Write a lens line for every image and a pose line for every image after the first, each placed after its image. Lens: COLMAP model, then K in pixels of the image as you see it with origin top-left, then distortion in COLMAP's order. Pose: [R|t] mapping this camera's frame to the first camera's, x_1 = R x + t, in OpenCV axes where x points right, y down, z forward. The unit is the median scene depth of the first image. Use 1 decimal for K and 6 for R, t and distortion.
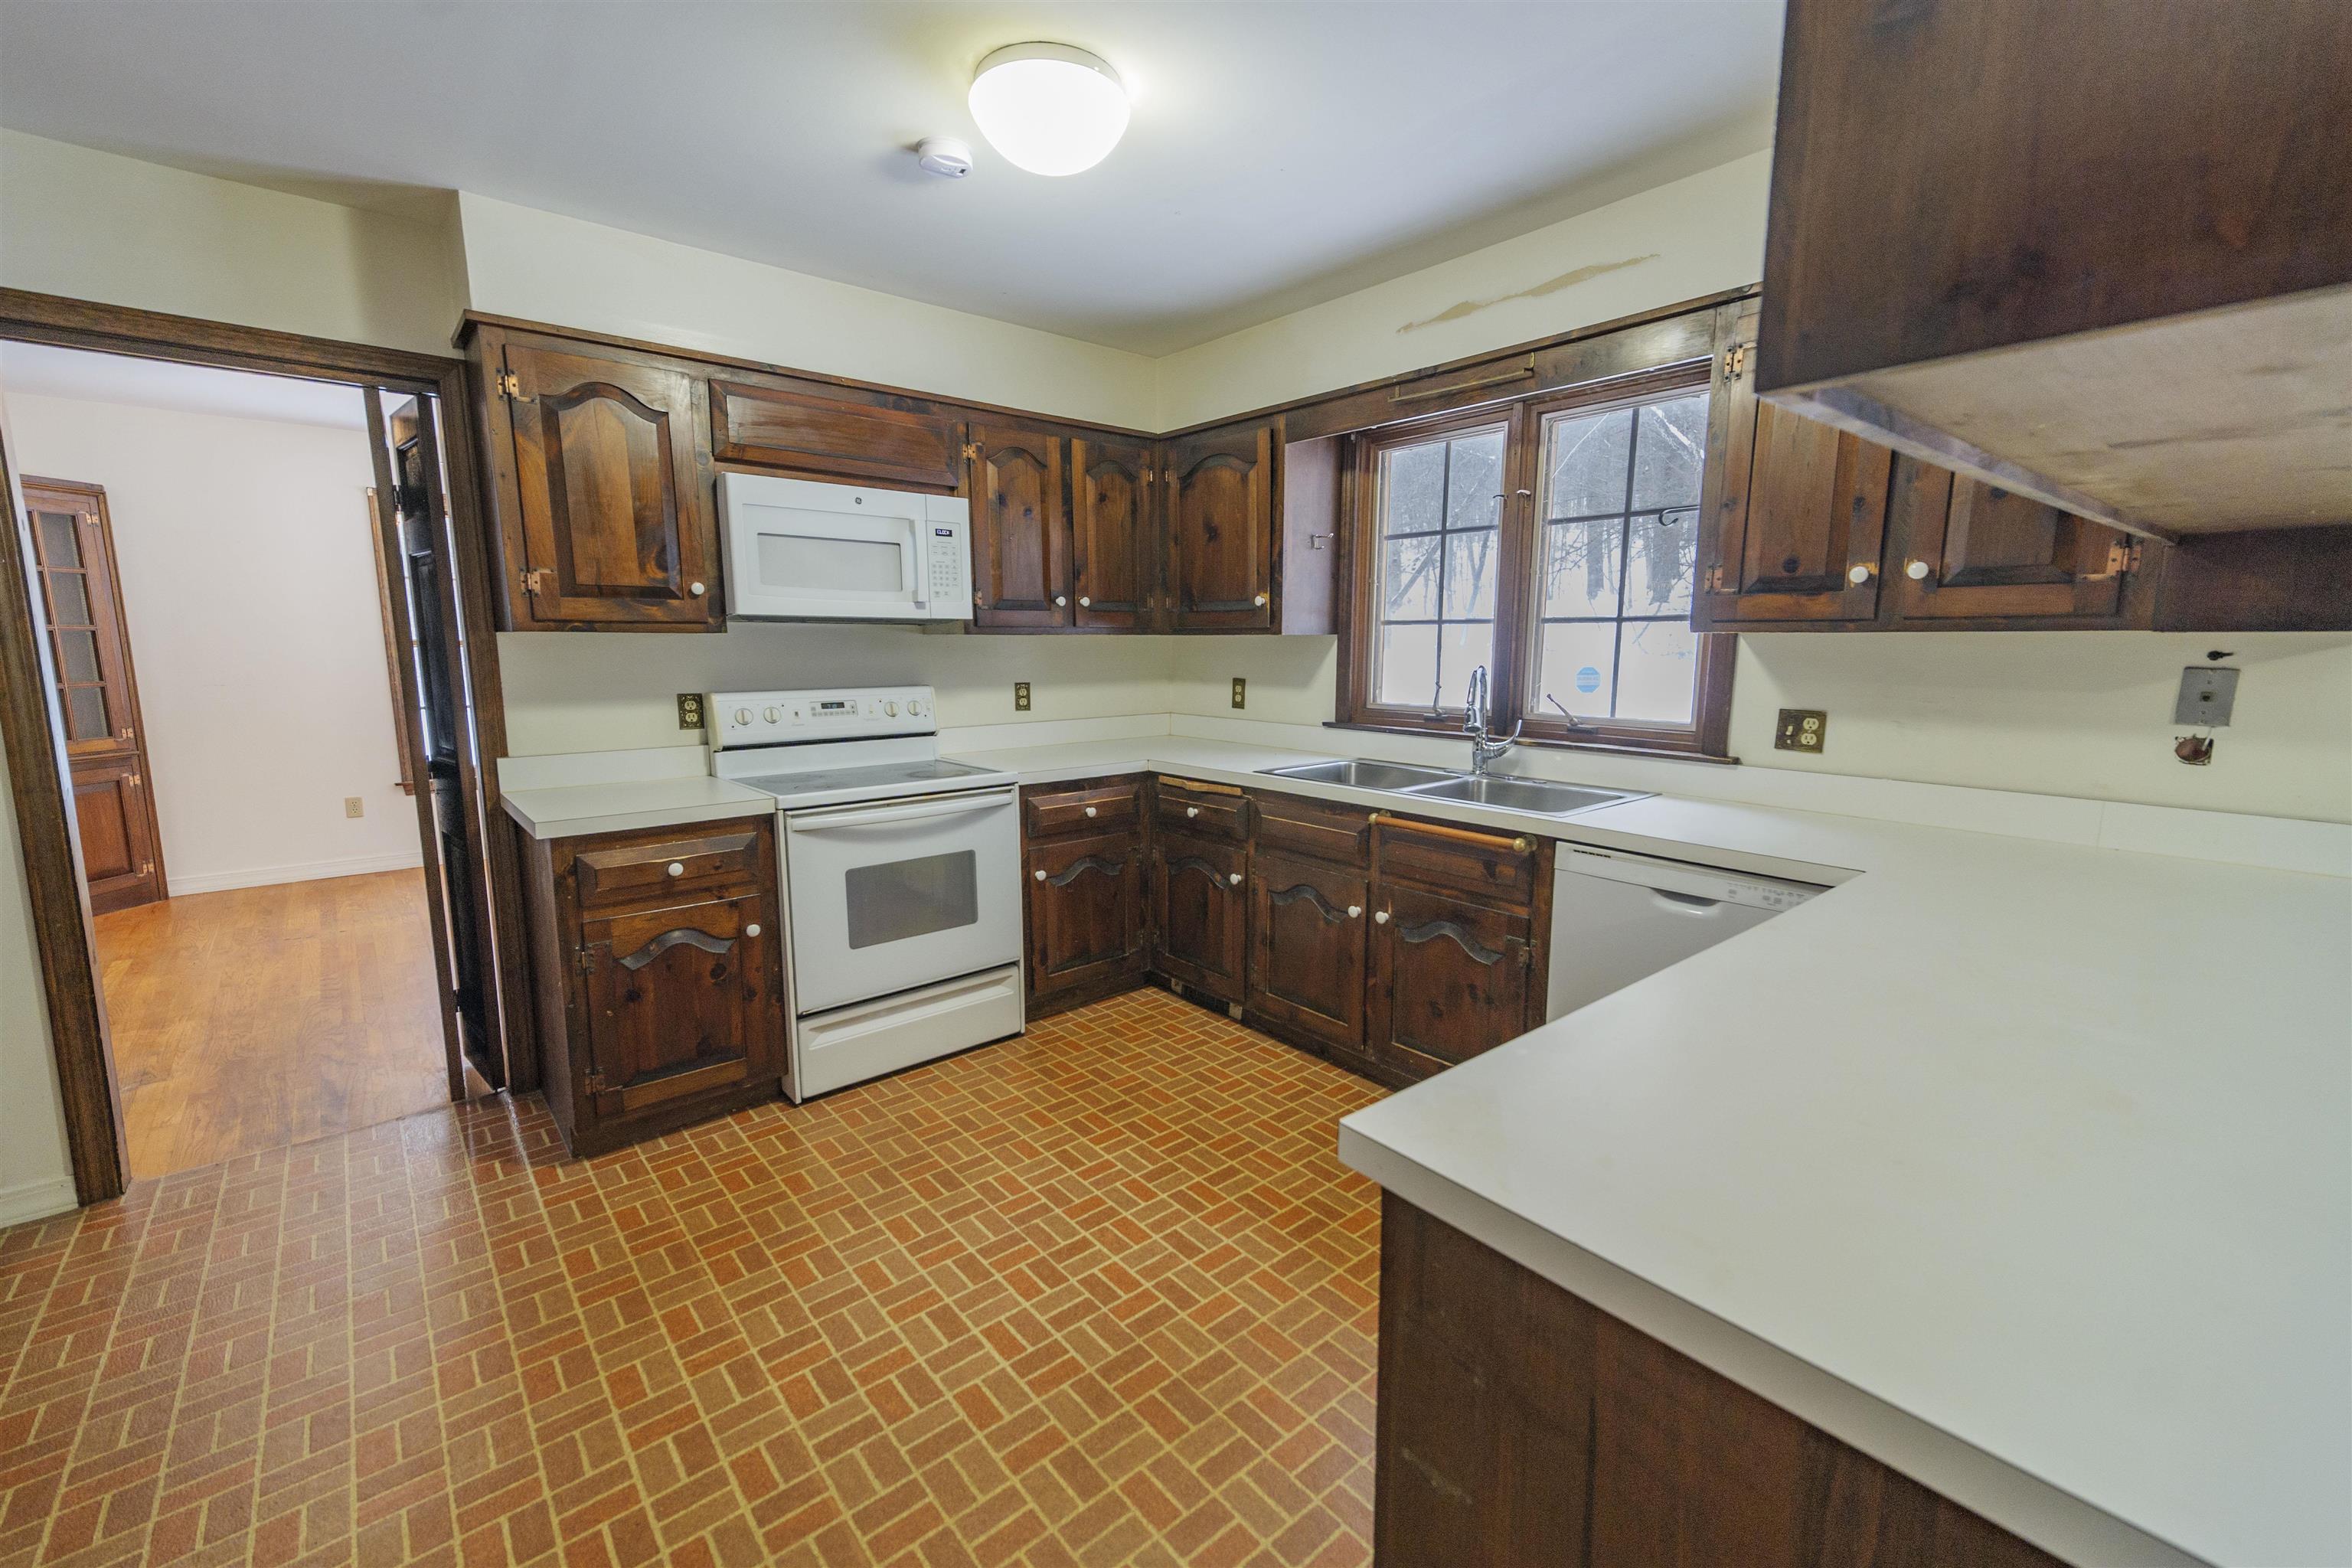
lens RADIAL K [[980.1, 0, 1176.0], [0, 980.1, 784.0], [0, 0, 1]] dist [0.044290, -0.013200]
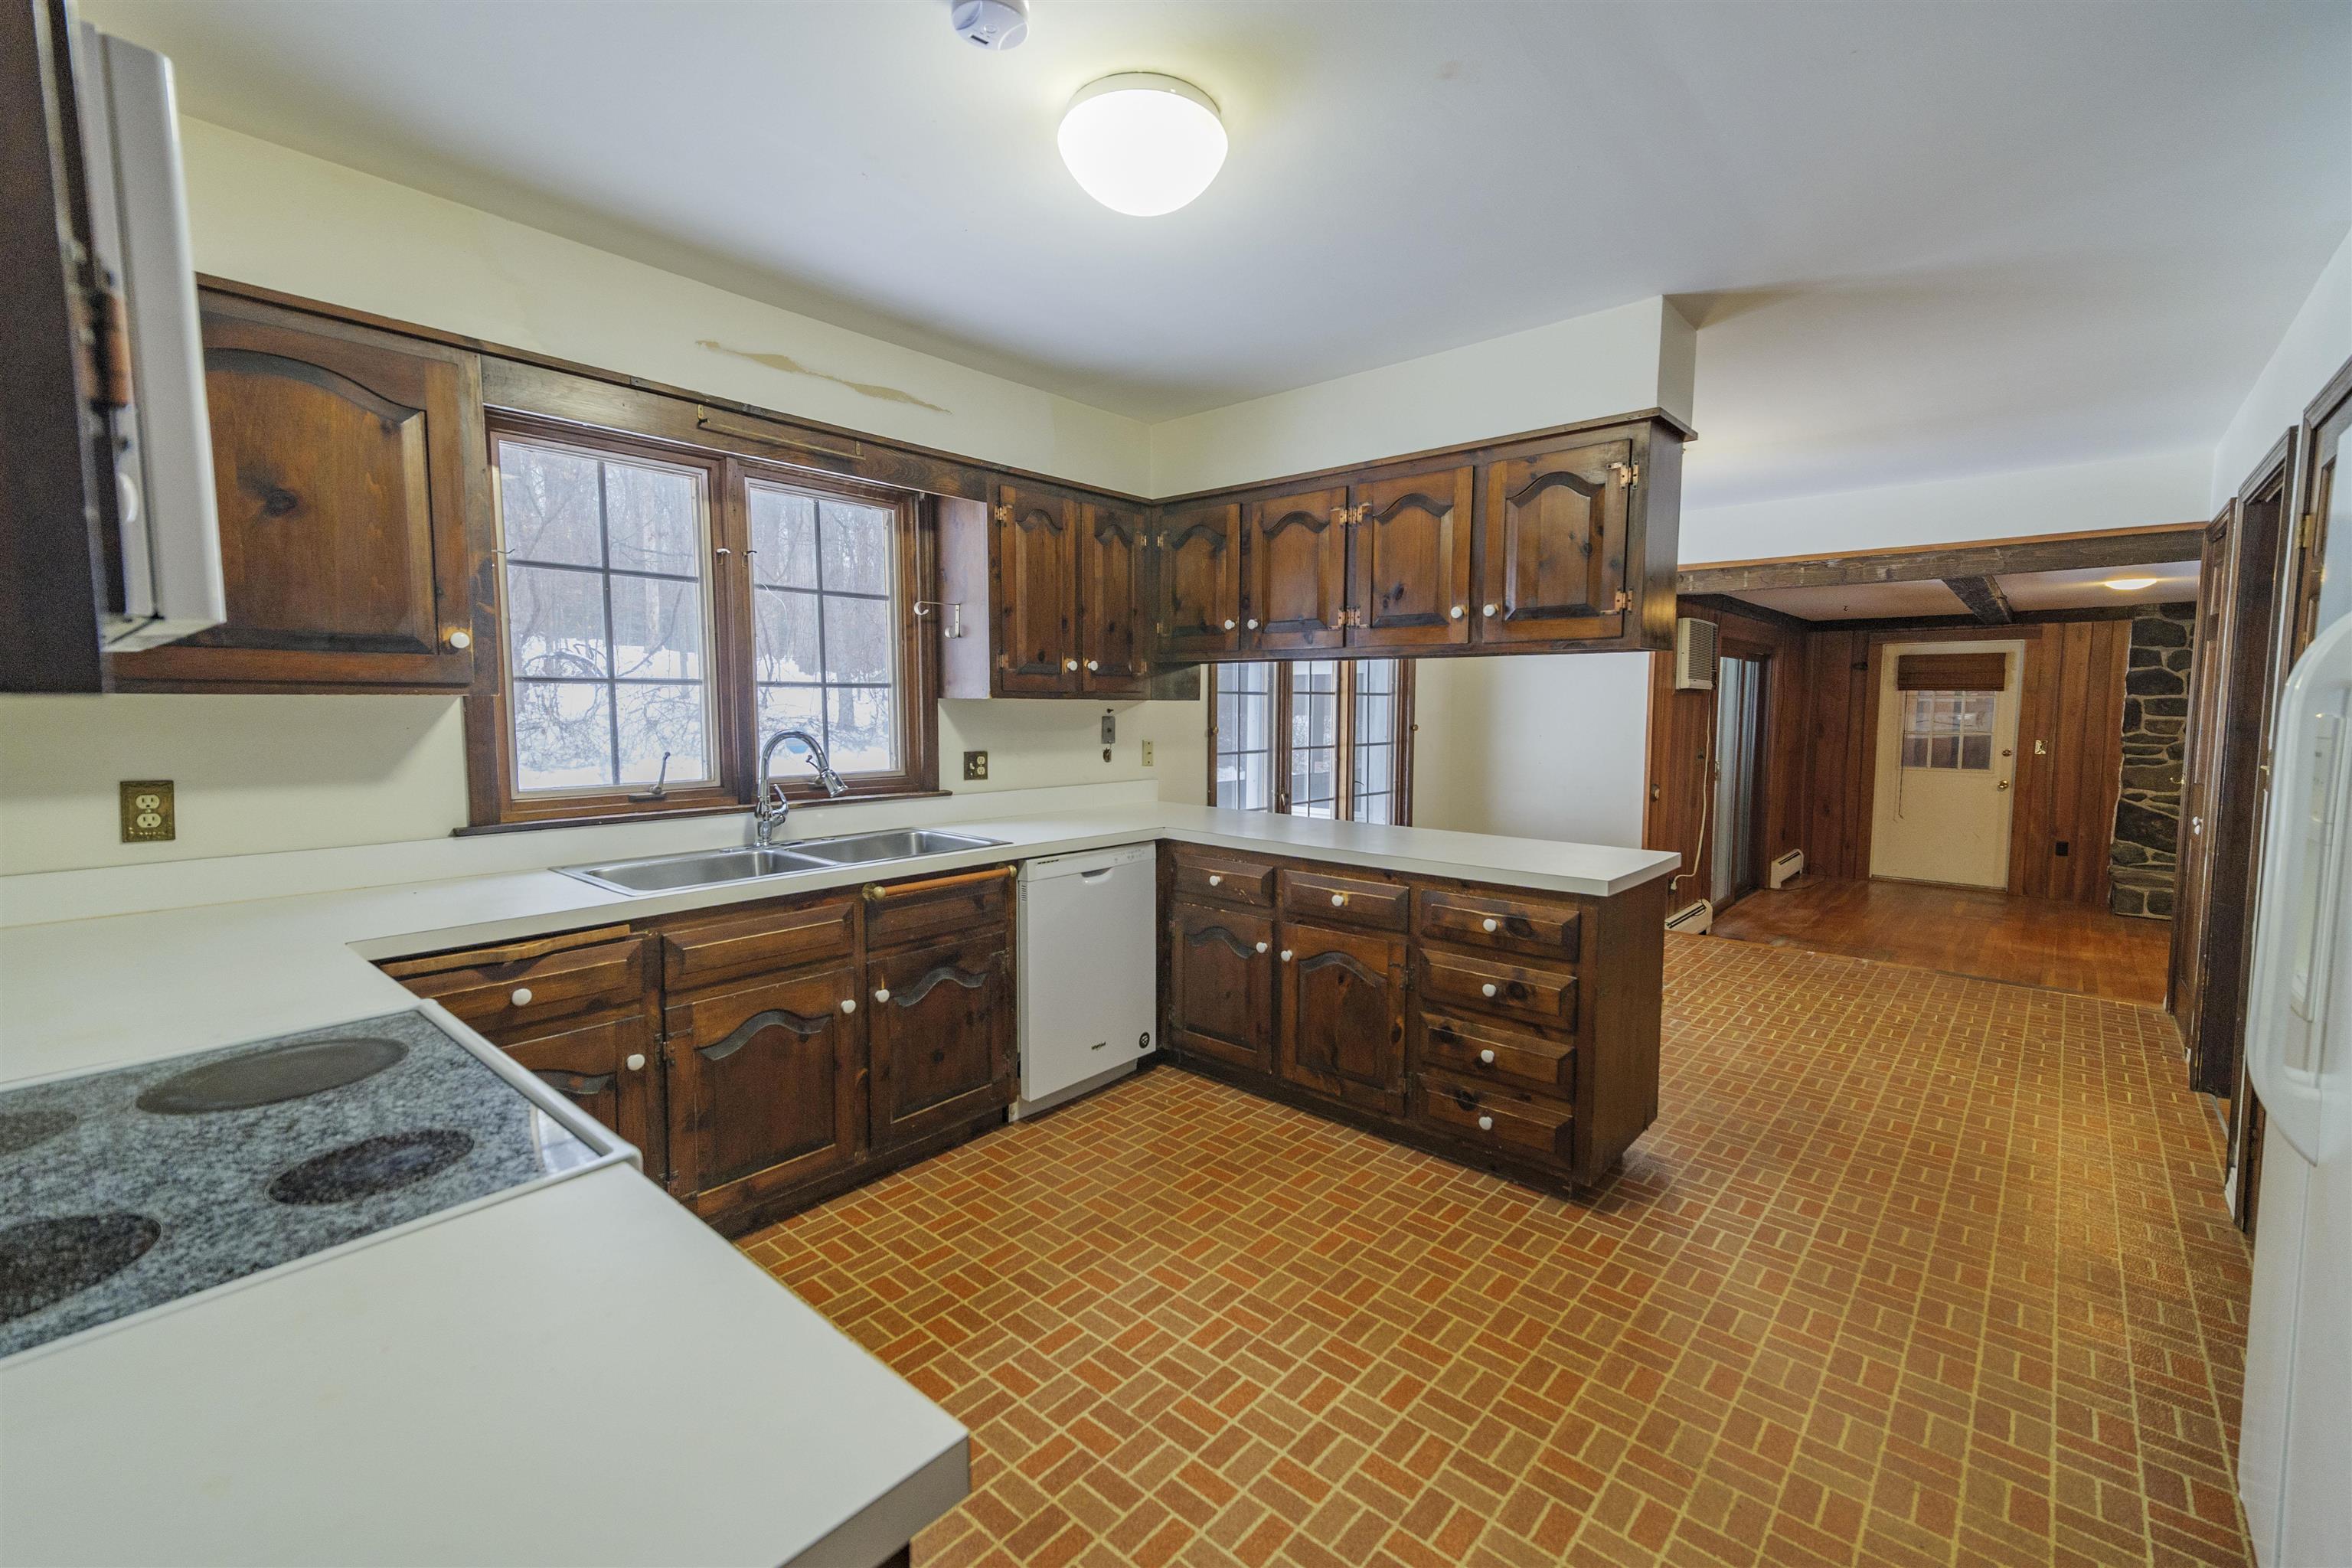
lens RADIAL K [[999.8, 0, 1192.1], [0, 999.8, 783.6], [0, 0, 1]] dist [0.024607, -0.000373]
pose [[-0.162596, -0.084188, 0.983095, -0.774309], [0.144143, 0.983637, 0.108075, -0.126489], [-0.976107, 0.159279, -0.147800, 0.825735]]
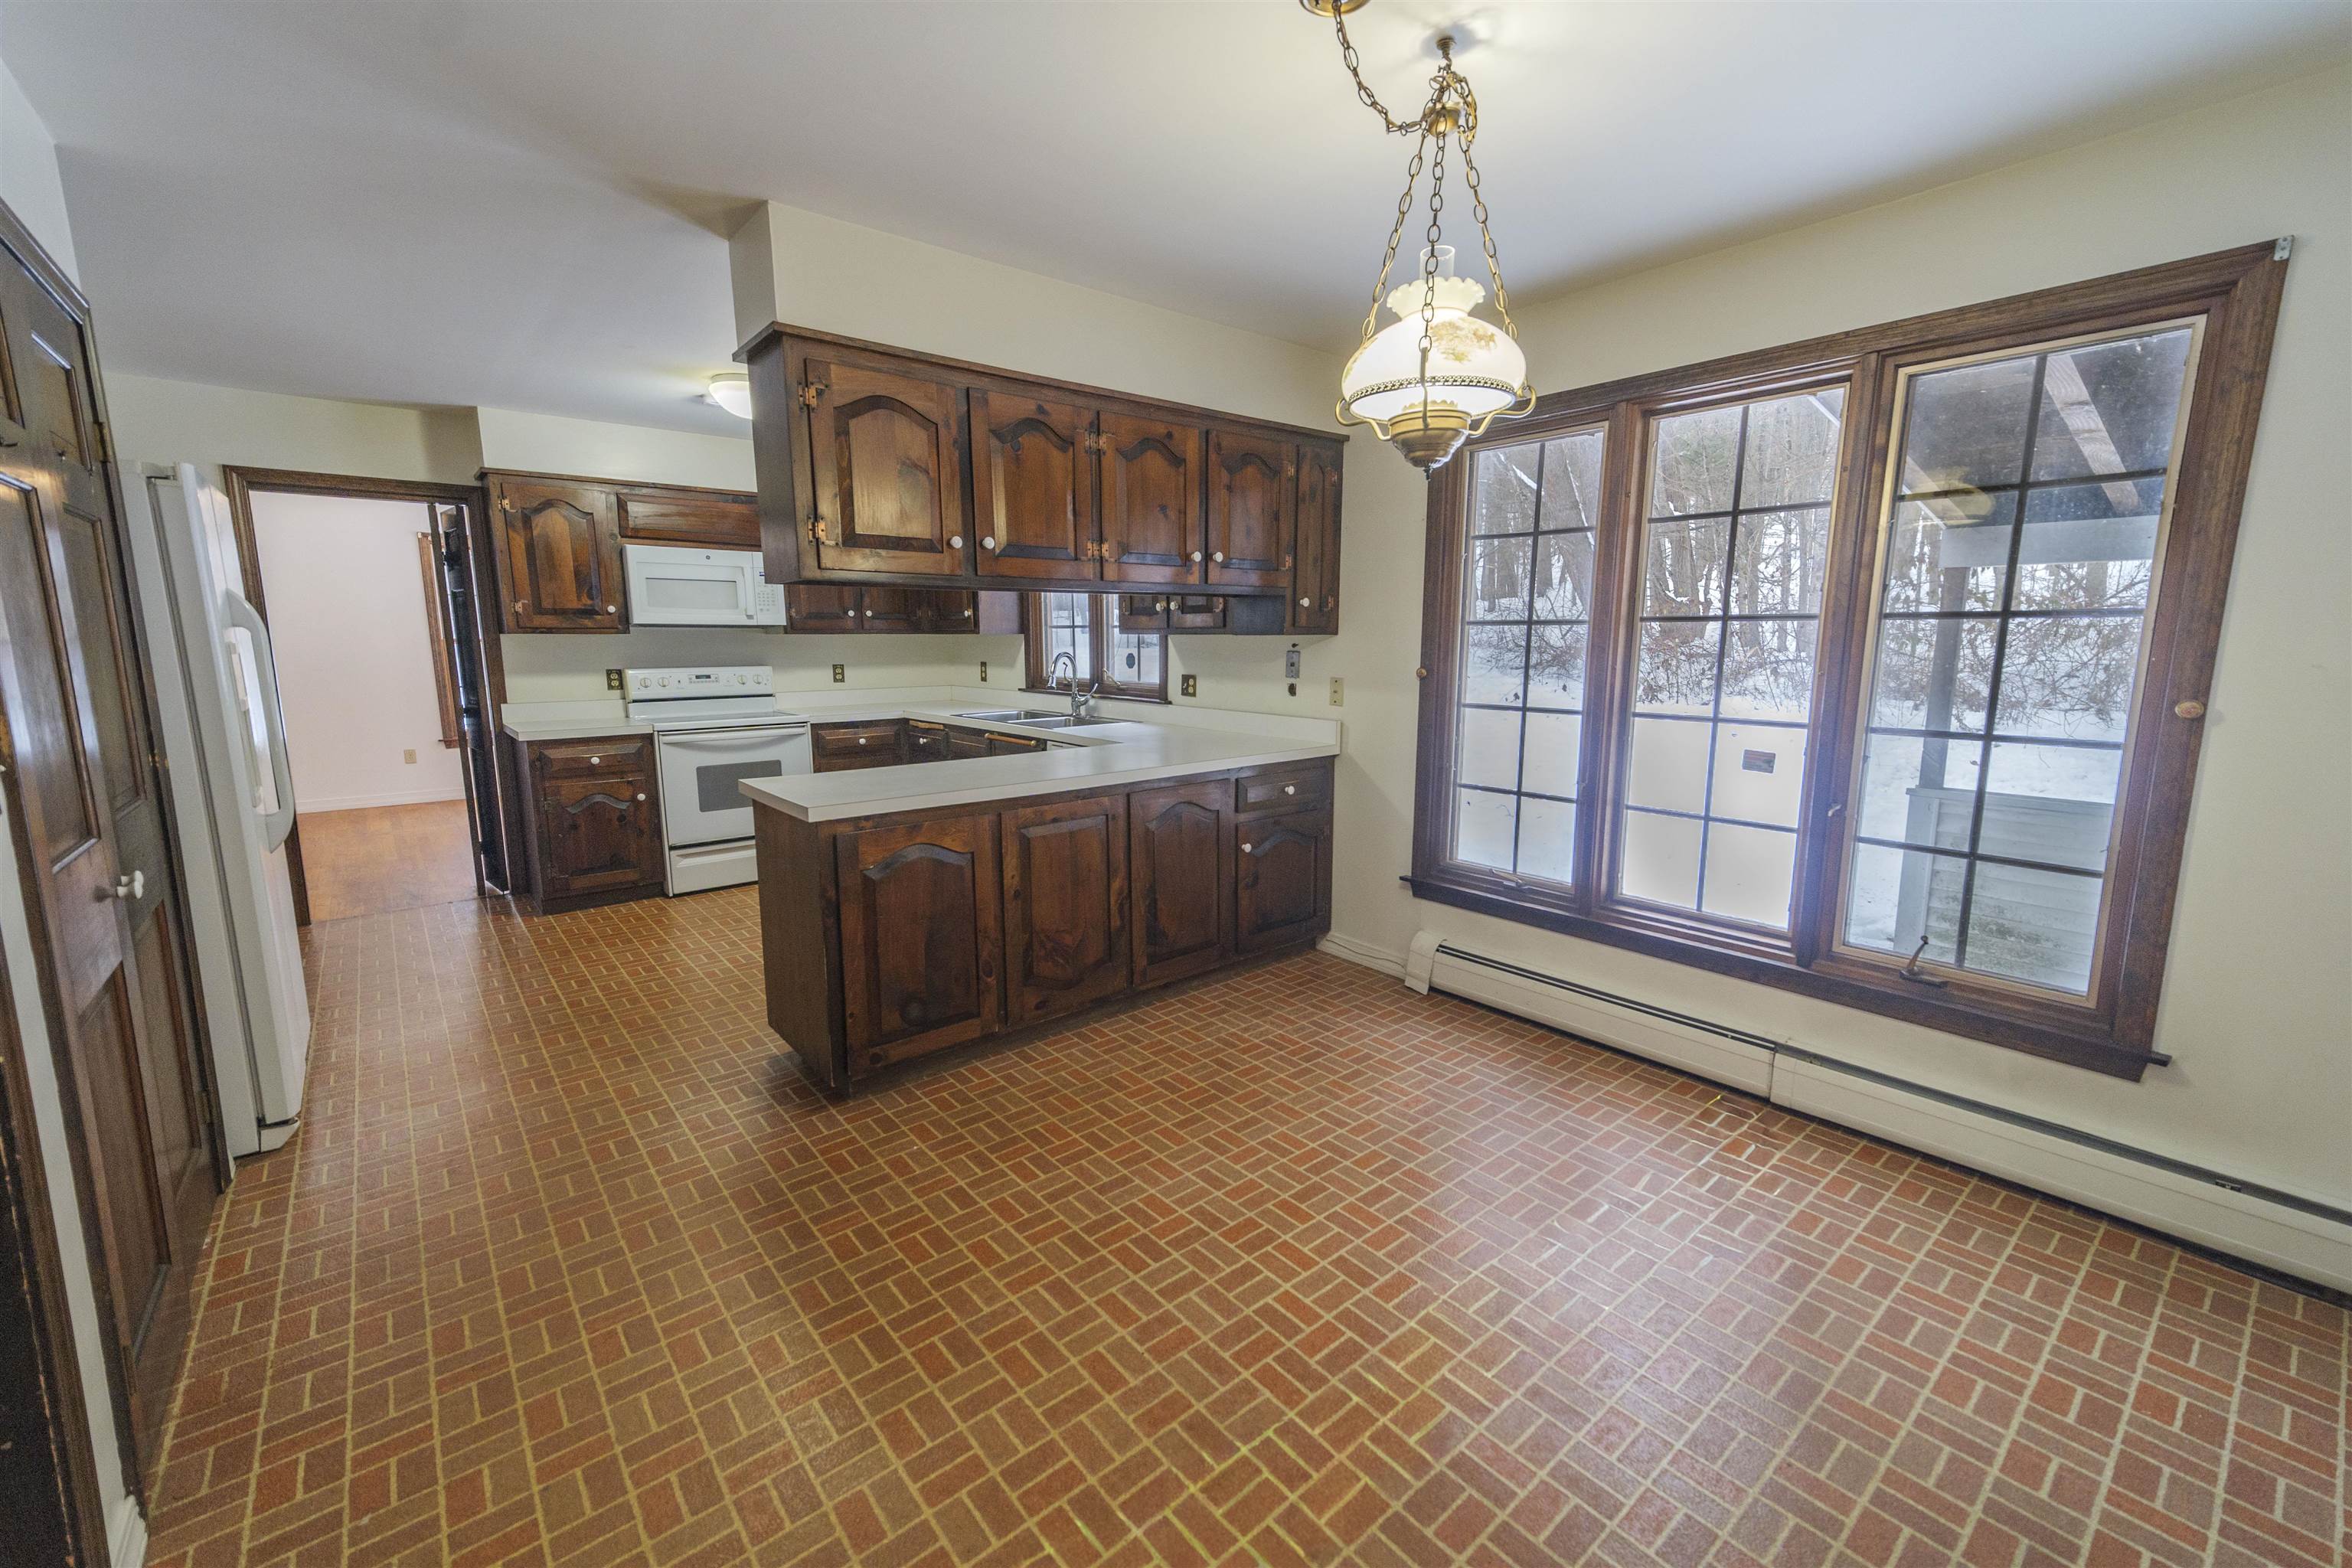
lens RADIAL K [[952.4, 0, 1186.2], [0, 952.4, 783.5], [0, 0, 1]] dist [0.023154, -0.000525]
pose [[0.999989, -0.003122, 0.003426, 0.556975], [0.003097, 0.999968, 0.007357, 0.109725], [-0.003449, -0.007346, 0.999967, -0.754199]]
